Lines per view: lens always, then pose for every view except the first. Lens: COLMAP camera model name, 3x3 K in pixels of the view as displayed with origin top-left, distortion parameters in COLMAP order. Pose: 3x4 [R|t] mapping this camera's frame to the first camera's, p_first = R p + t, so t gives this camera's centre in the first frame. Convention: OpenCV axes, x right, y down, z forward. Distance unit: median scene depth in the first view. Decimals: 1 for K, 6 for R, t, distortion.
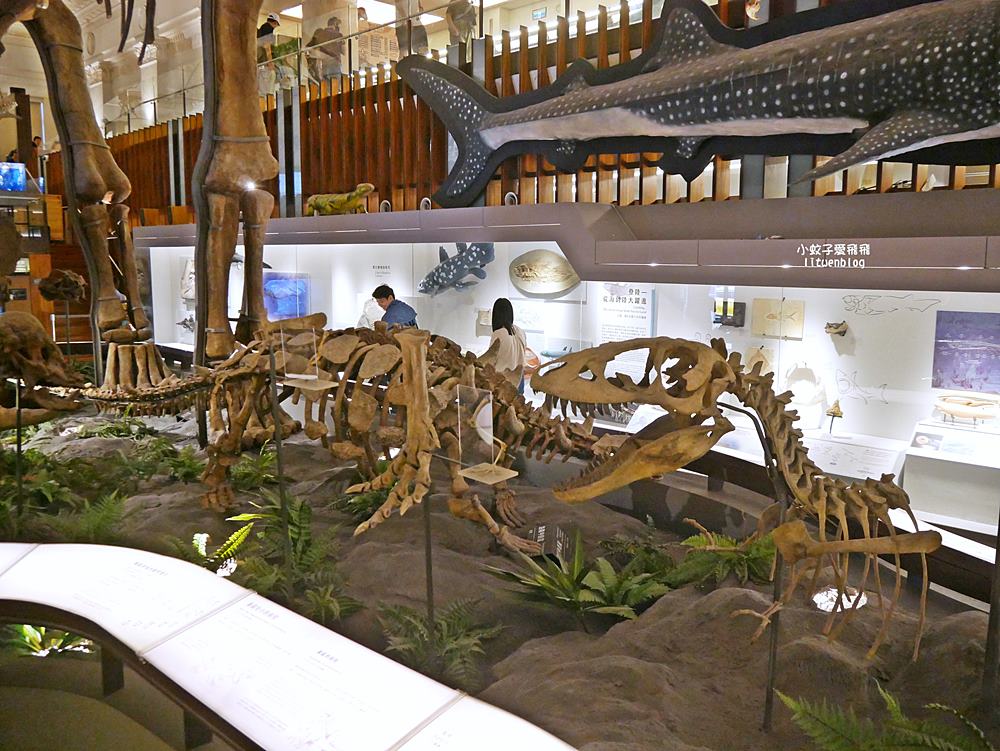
lens RADIAL K [[844.5, 0, 497.8], [0, 844.5, 375.6], [0, 0, 1]] dist [-0.064324, 0.030845]
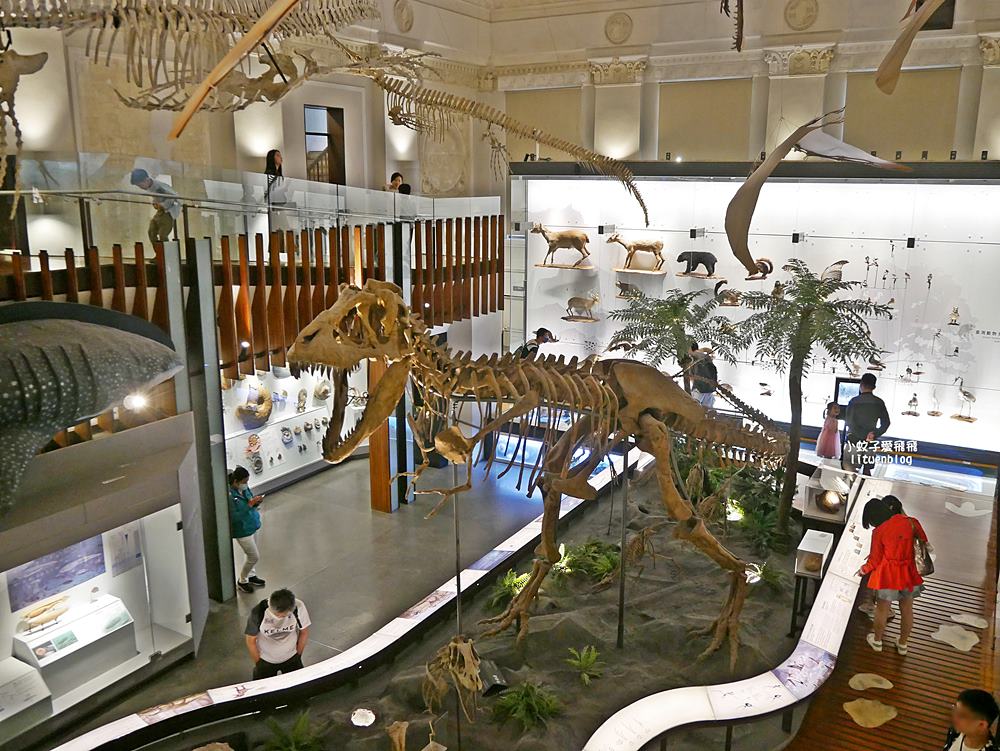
lens RADIAL K [[844.5, 0, 490.6], [0, 844.5, 389.7], [0, 0, 1]] dist [-0.064324, 0.030845]
pose [[-0.244169, -0.237030, 0.940318, -0.776478], [0.129915, 0.952931, 0.273944, -0.567712], [-0.960991, 0.189050, -0.201882, 0.483838]]
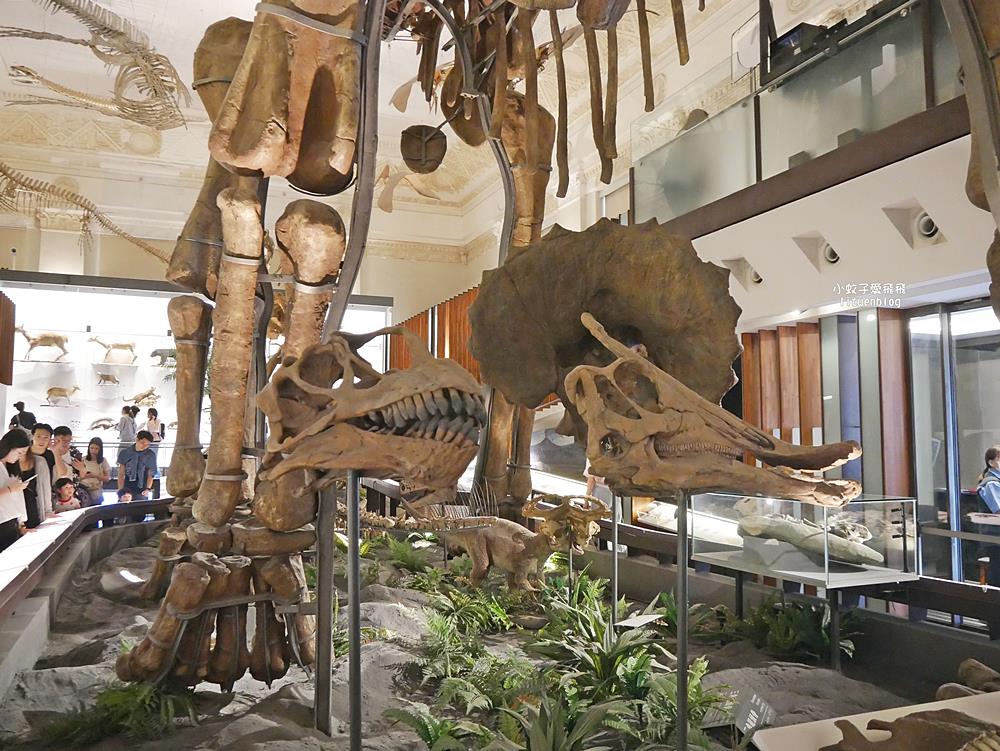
lens RADIAL K [[844.5, 0, 503.0], [0, 844.5, 372.3], [0, 0, 1]] dist [-0.064324, 0.030845]
pose [[-0.920622, 0.021371, 0.389870, -1.007844], [0.037969, 0.998669, 0.034917, -0.179123], [-0.388604, 0.046949, -0.920208, 1.832296]]
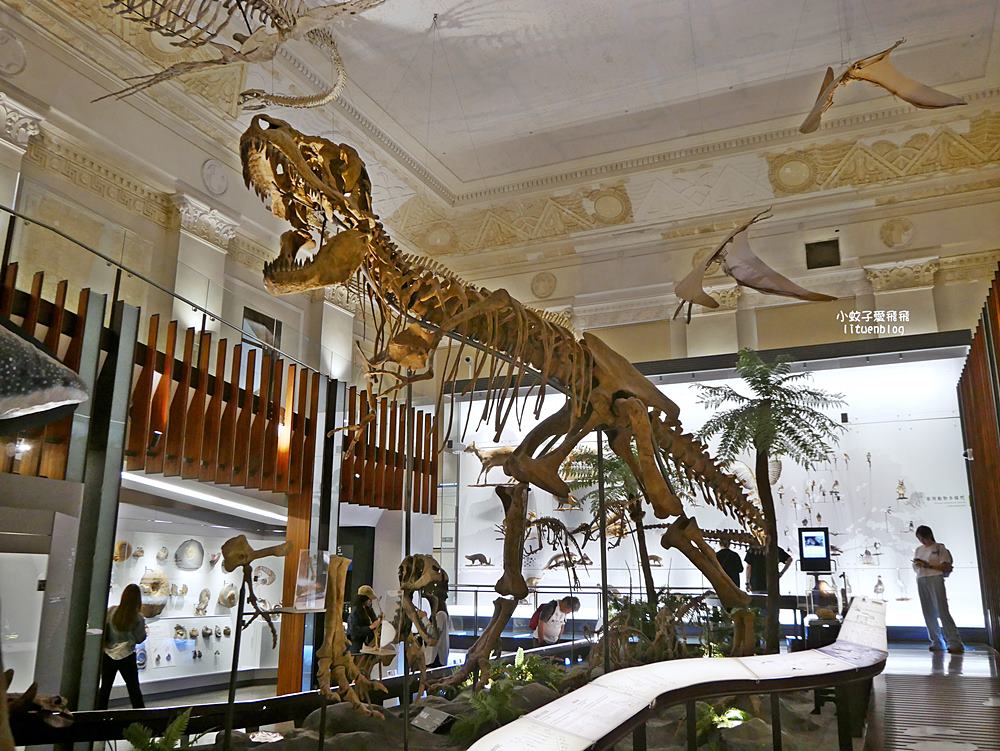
lens RADIAL K [[844.5, 0, 494.5], [0, 844.5, 380.6], [0, 0, 1]] dist [-0.064324, 0.030845]
pose [[-0.343867, 0.209197, 0.915419, -0.644693], [0.117797, 0.976777, -0.178970, -0.027026], [-0.931601, 0.046292, -0.360524, 0.570903]]
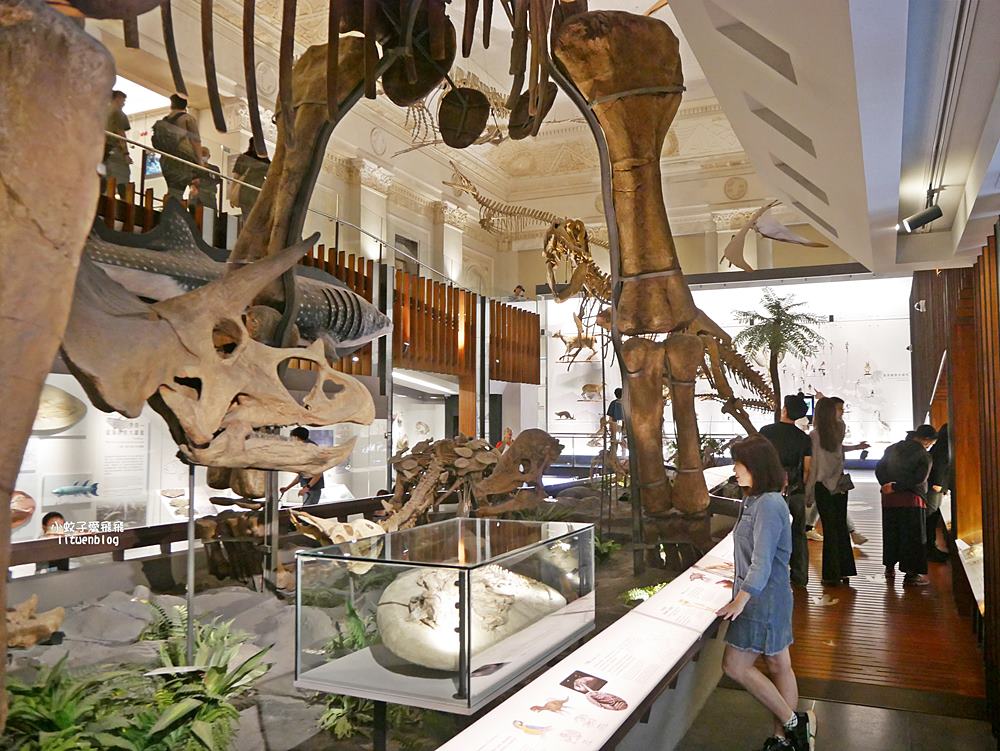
lens RADIAL K [[844.5, 0, 496.5], [0, 844.5, 379.4], [0, 0, 1]] dist [-0.064324, 0.030845]
pose [[-0.340725, 0.049845, 0.938841, -1.420146], [0.124186, 0.992230, -0.007610, -0.117696], [-0.931925, 0.113998, -0.344267, 1.191300]]
